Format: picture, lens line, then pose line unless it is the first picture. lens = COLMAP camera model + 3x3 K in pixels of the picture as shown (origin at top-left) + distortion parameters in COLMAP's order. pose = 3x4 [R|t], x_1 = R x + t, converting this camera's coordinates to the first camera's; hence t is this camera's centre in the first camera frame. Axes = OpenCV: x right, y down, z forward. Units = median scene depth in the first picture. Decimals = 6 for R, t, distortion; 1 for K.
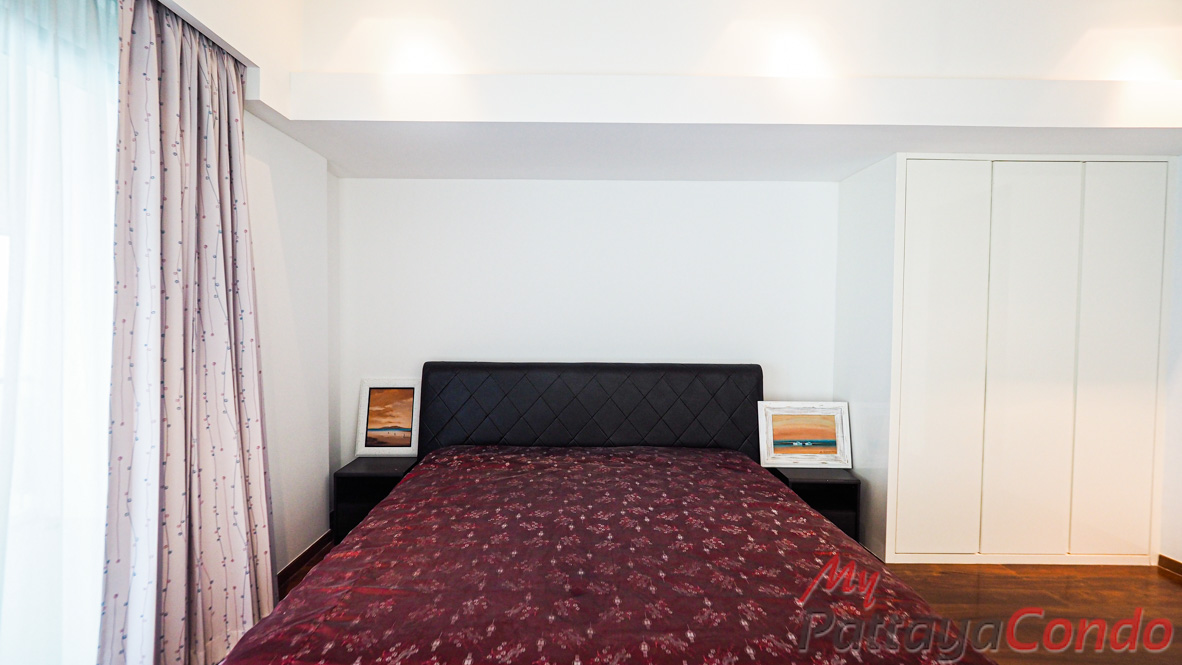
lens RADIAL K [[507.7, 0, 580.3], [0, 507.7, 334.9], [0, 0, 1]] dist [-0.002694, -0.000238]
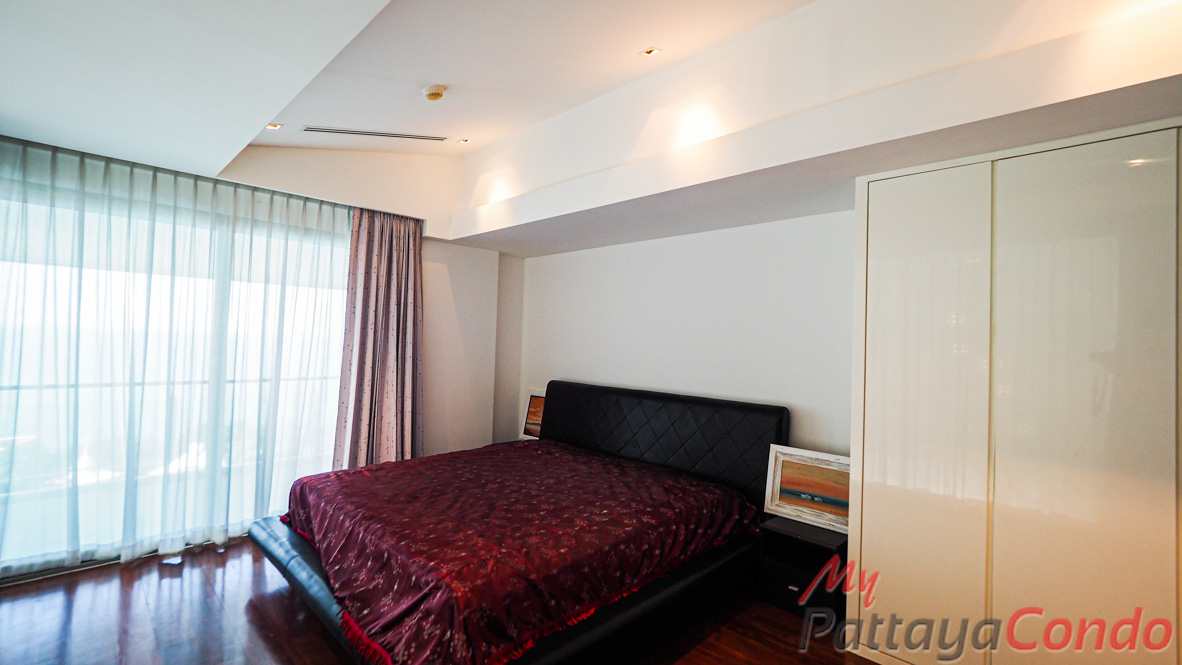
lens RADIAL K [[507.7, 0, 580.3], [0, 507.7, 334.9], [0, 0, 1]] dist [-0.002694, -0.000238]
pose [[0.707058, 0.007010, -0.707121, 0.790384], [-0.057793, 0.997179, -0.047903, -0.010259], [0.704790, 0.074737, 0.705468, 0.040293]]
